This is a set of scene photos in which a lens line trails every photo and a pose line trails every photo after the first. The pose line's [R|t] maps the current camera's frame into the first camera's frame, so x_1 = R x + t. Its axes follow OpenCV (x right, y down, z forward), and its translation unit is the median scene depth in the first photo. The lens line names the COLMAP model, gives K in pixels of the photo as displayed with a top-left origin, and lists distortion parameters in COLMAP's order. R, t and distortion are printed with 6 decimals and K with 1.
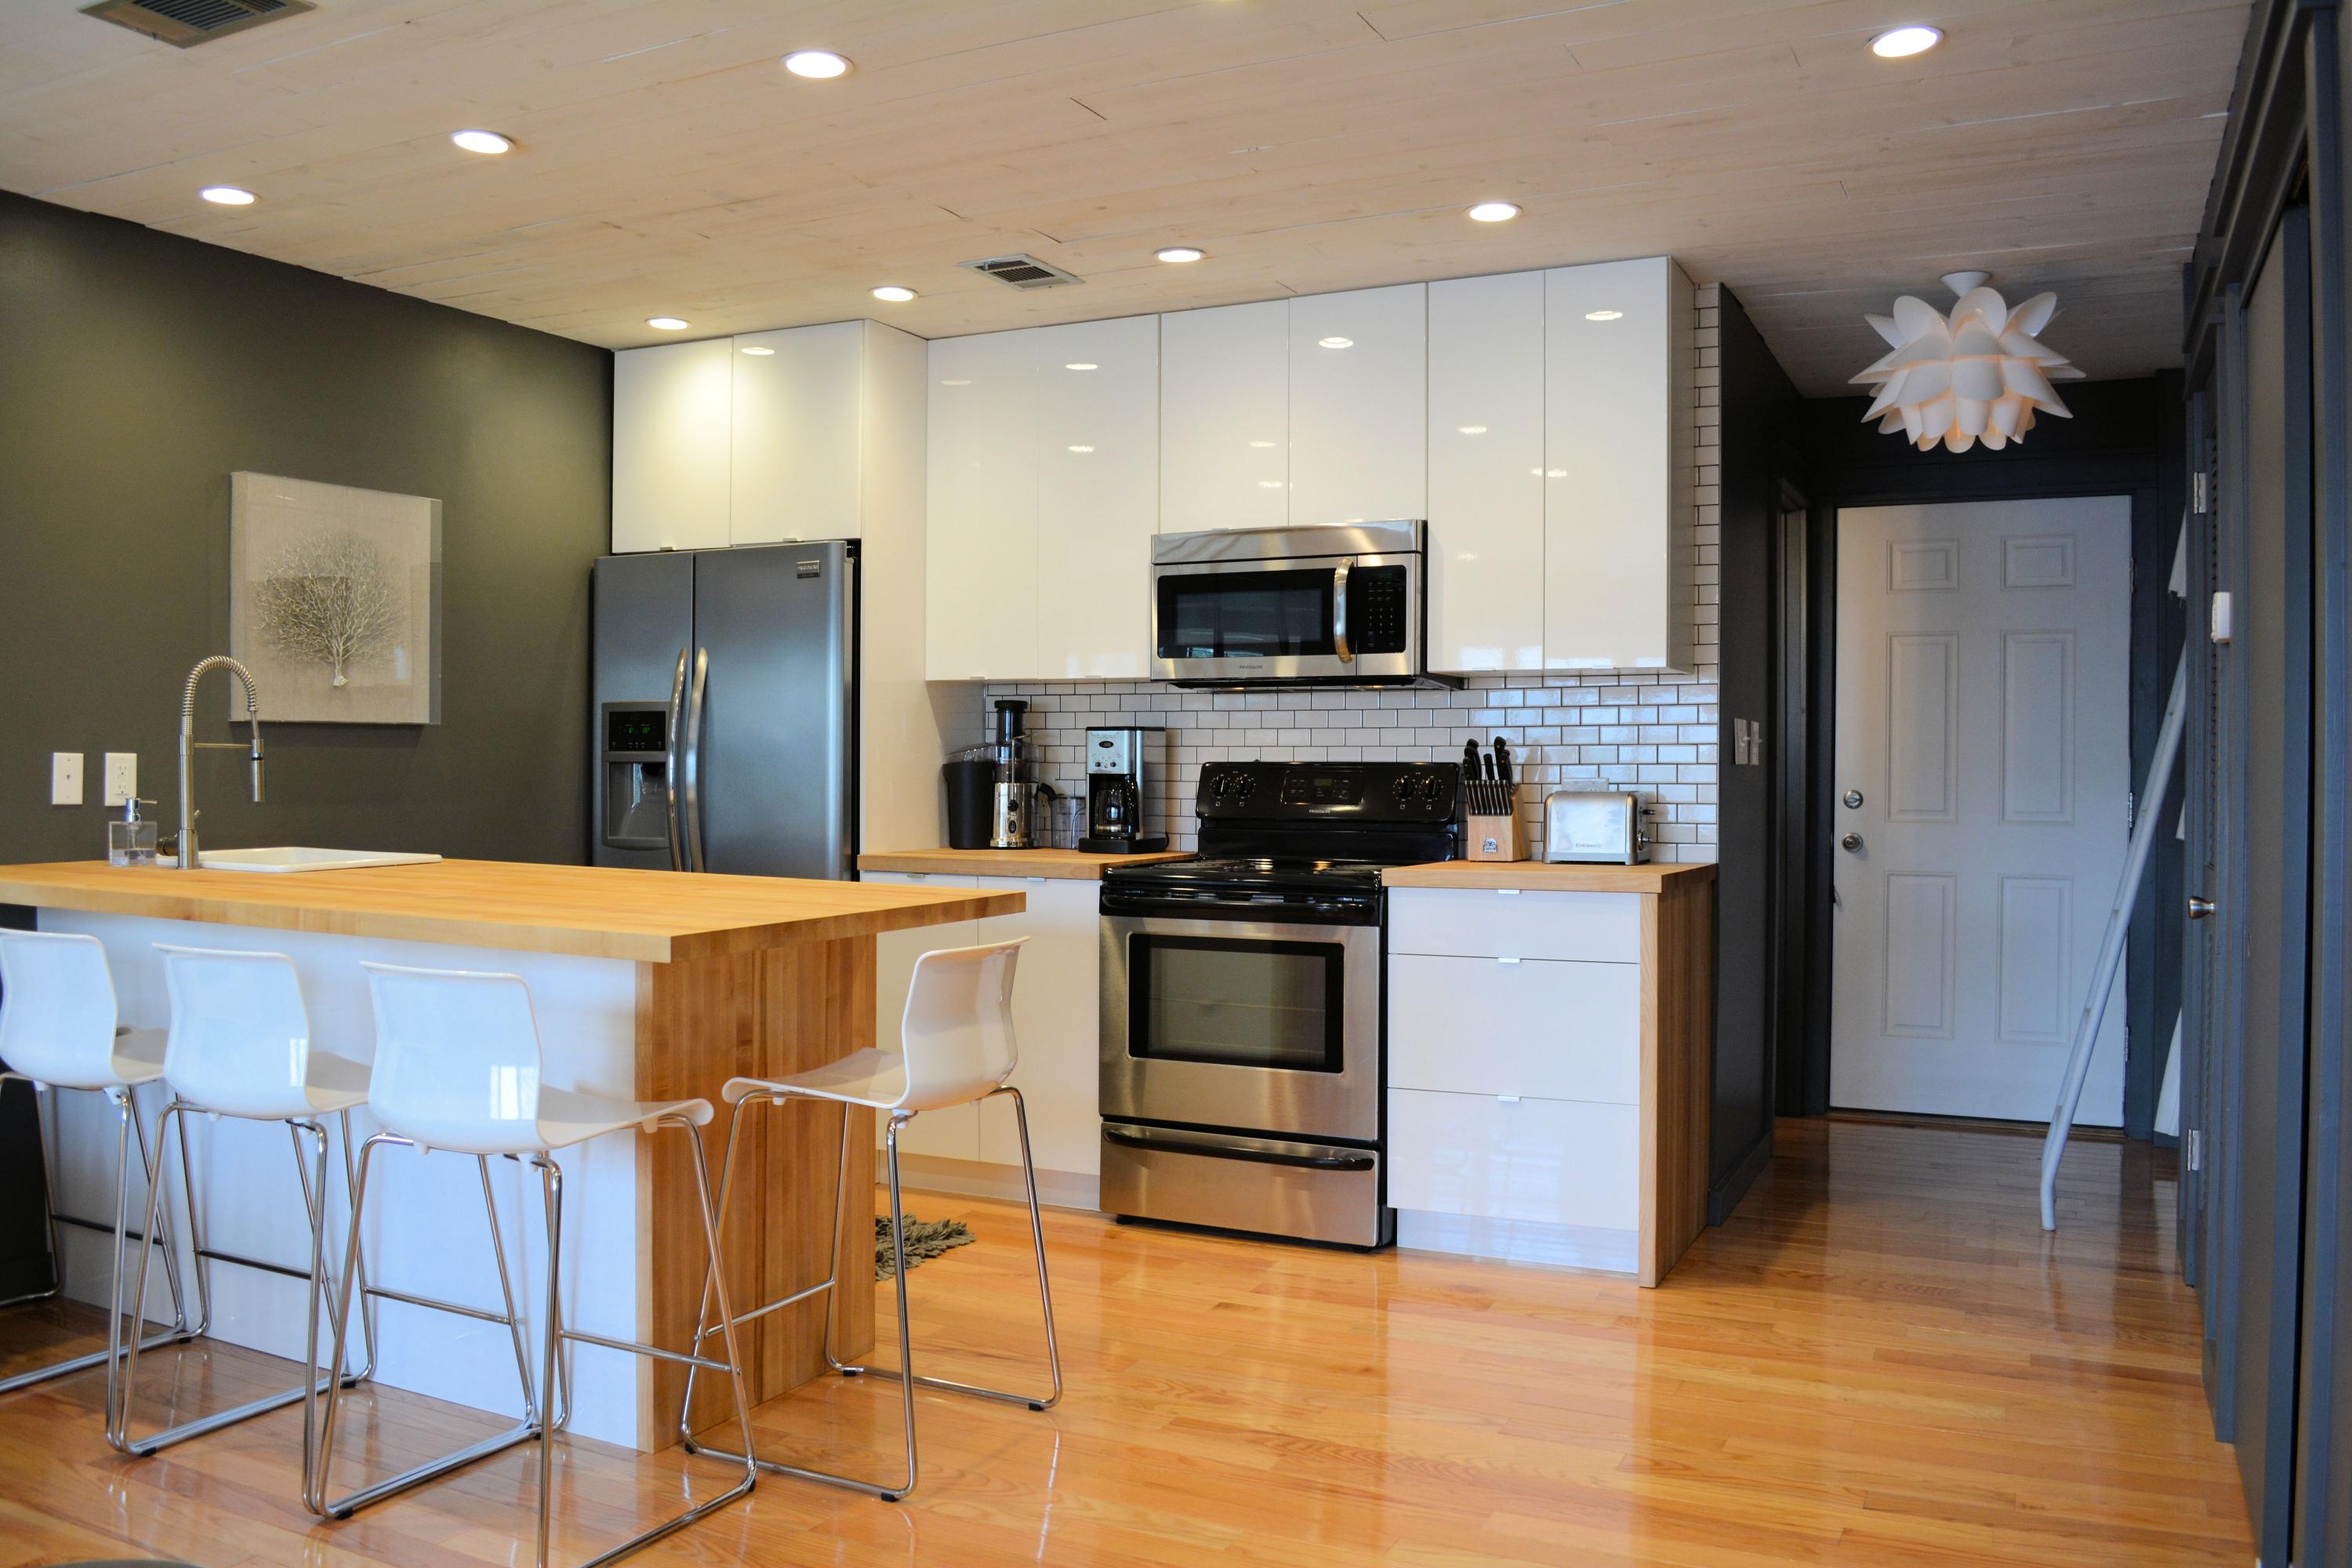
lens RADIAL K [[1846.9, 0, 1176.0], [0, 1846.9, 784.0], [0, 0, 1]] dist [-0.079202, 0.006724]
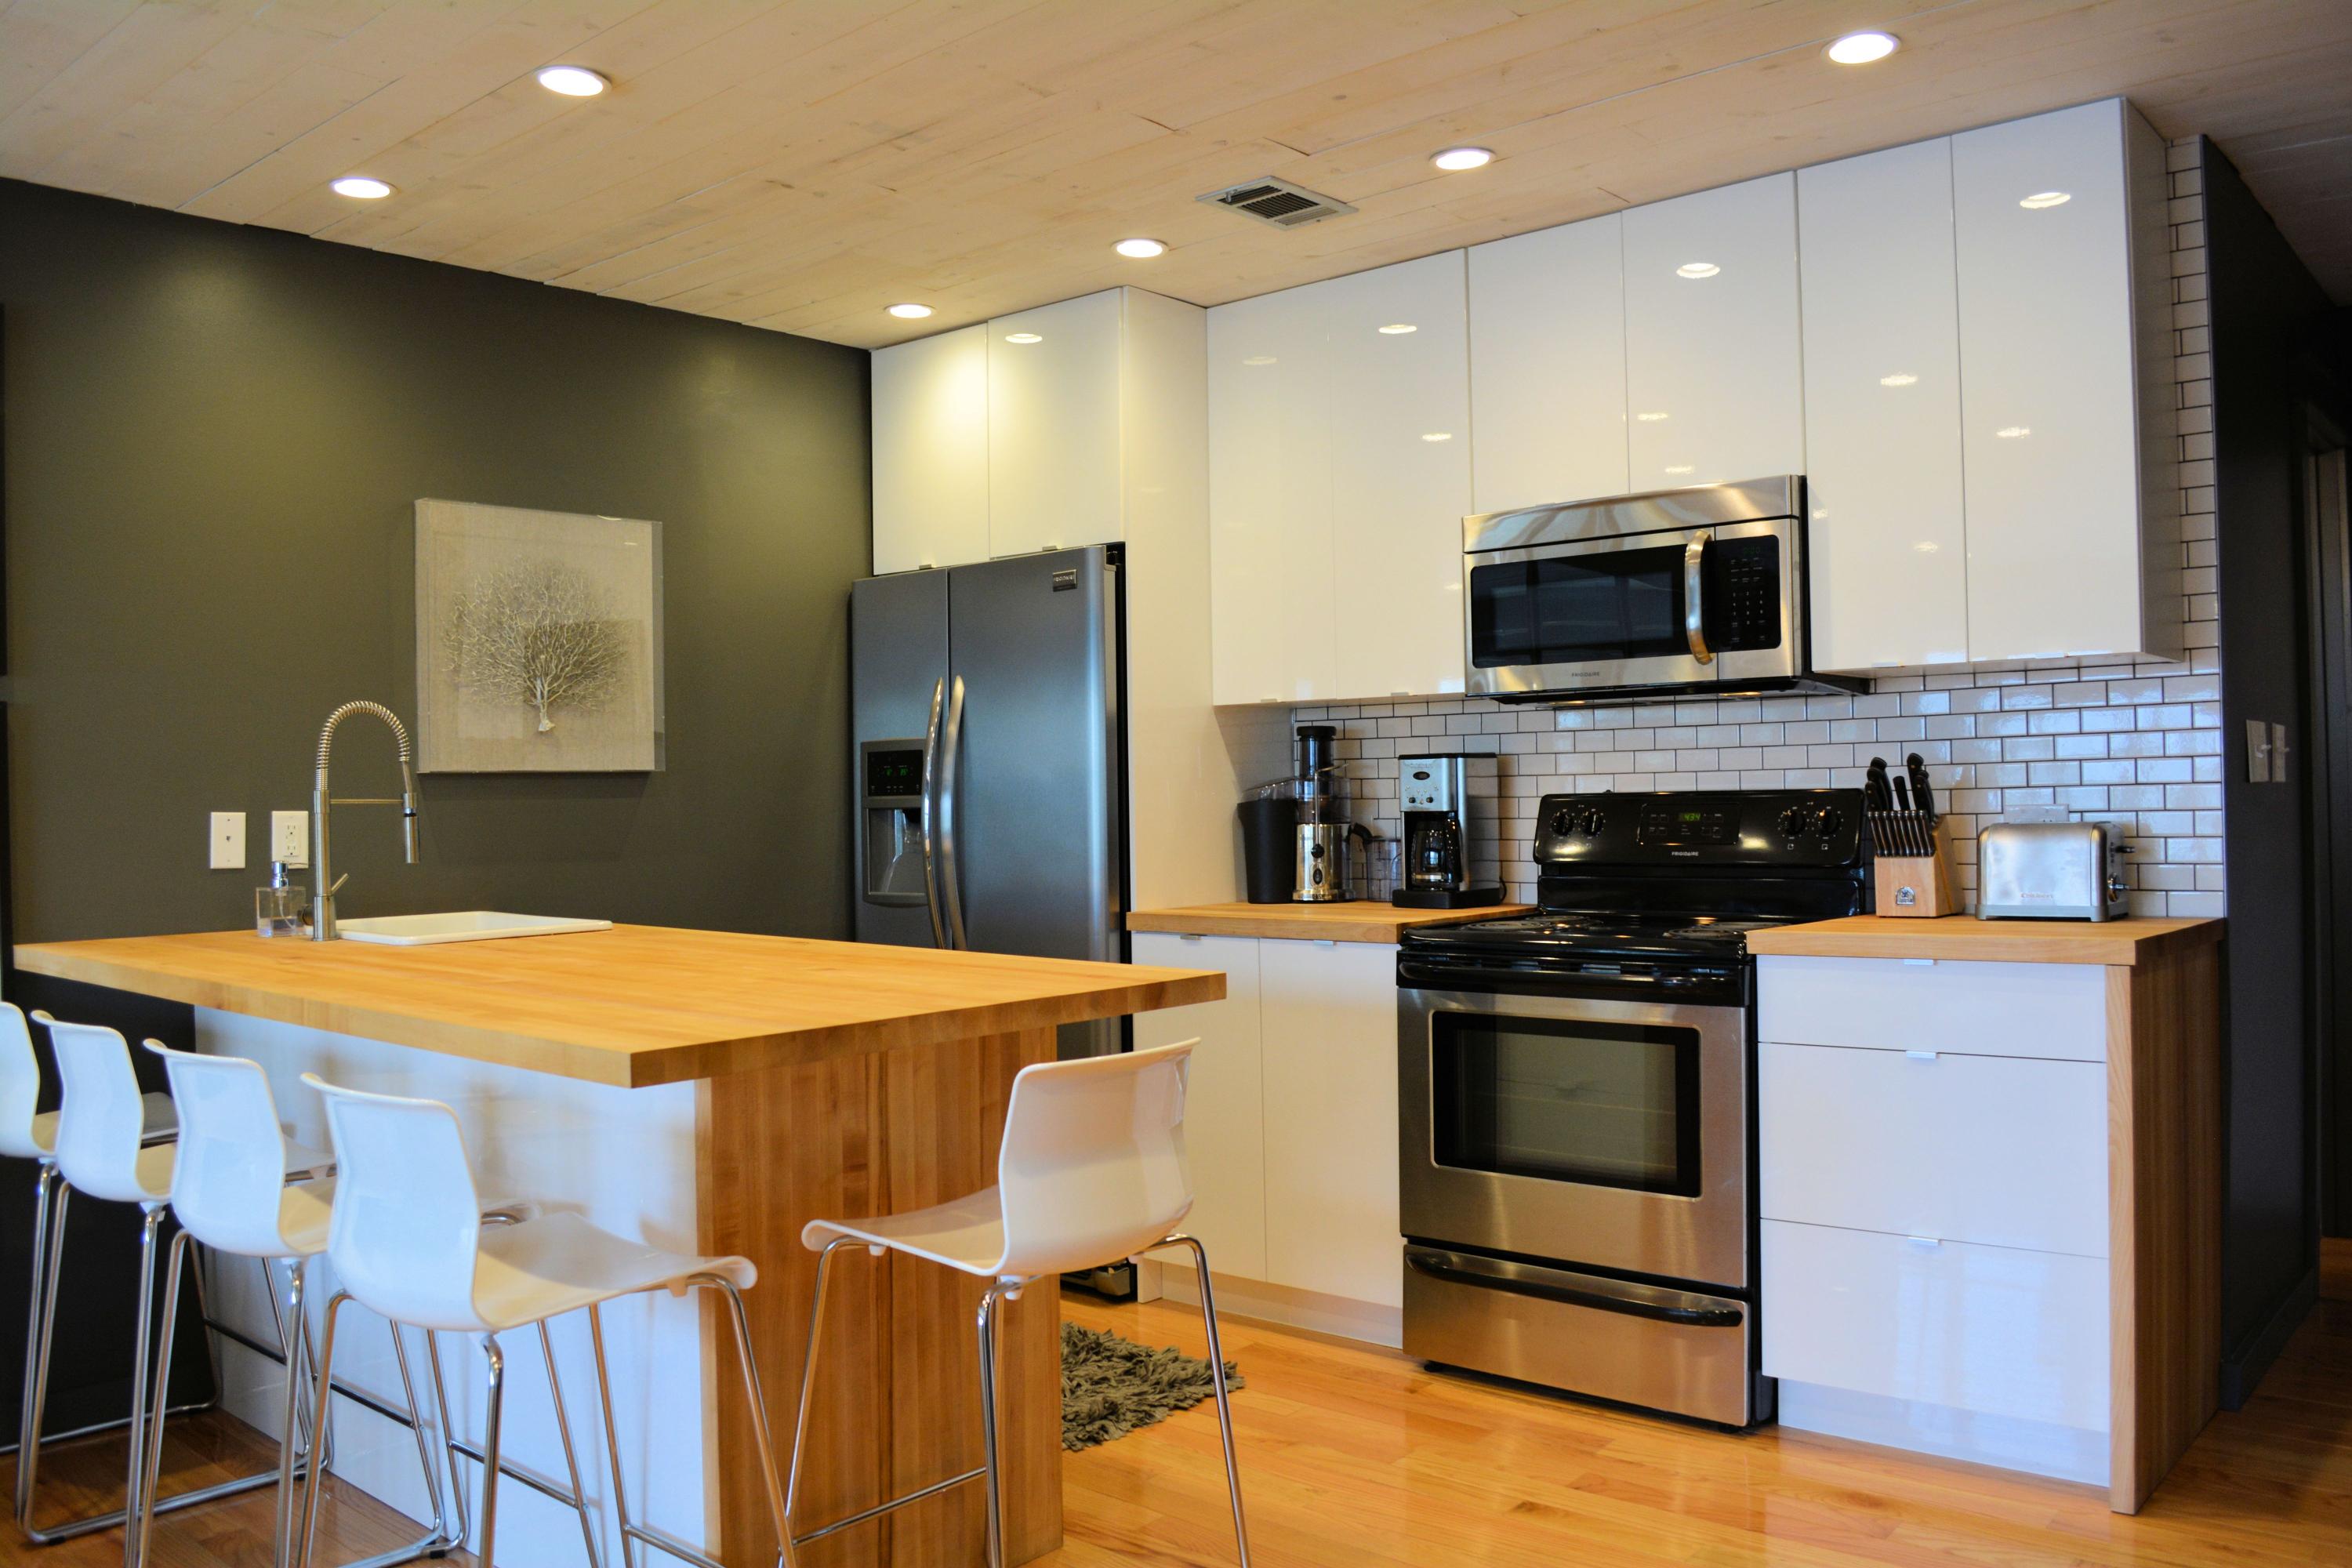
lens RADIAL K [[1846.9, 0, 1176.0], [0, 1846.9, 784.0], [0, 0, 1]] dist [-0.079202, 0.006724]
pose [[0.966964, -0.022885, -0.253882, 0.072185], [0.018444, 0.999633, -0.019857, -0.003729], [0.254243, 0.014518, 0.967031, 0.194642]]
